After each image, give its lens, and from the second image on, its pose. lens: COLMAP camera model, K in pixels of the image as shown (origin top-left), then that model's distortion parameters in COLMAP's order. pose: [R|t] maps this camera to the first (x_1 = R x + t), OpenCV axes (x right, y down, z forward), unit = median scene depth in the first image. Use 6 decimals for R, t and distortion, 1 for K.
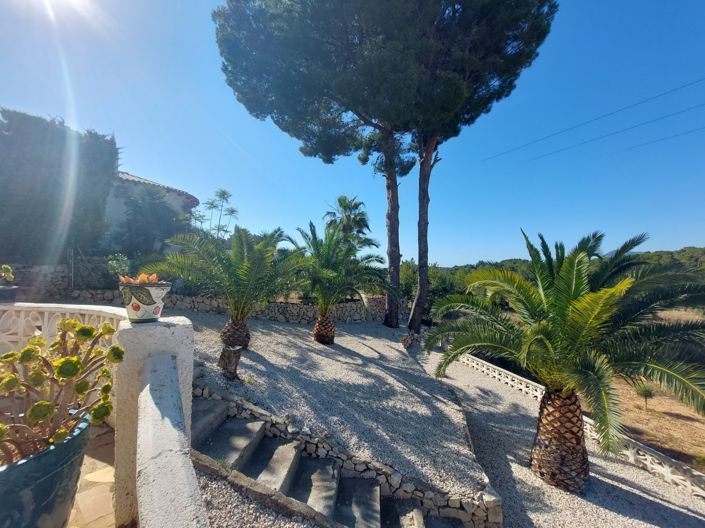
lens RADIAL K [[282.0, 0, 356.8], [0, 282.0, 266.5], [0, 0, 1]] dist [-0.023024, 0.002199]
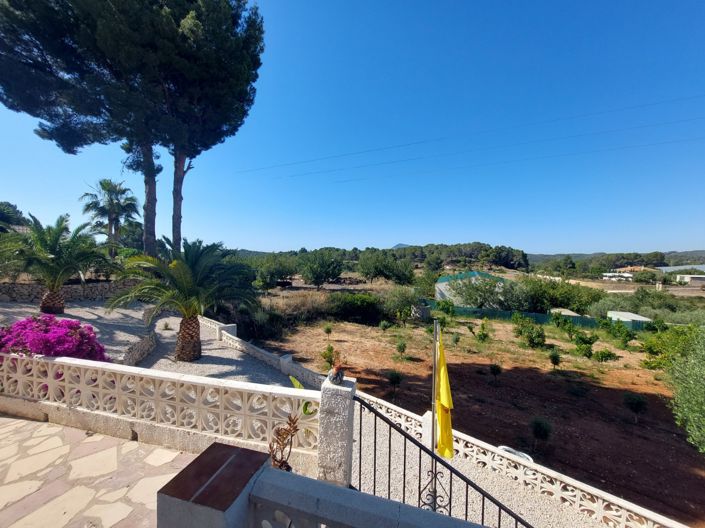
lens RADIAL K [[282.0, 0, 359.7], [0, 282.0, 264.3], [0, 0, 1]] dist [-0.023024, 0.002199]
pose [[0.831263, 0.005225, 0.555856, 0.209321], [-0.029133, 0.998991, 0.034177, -0.009745], [-0.555116, -0.044603, 0.830576, -0.448872]]
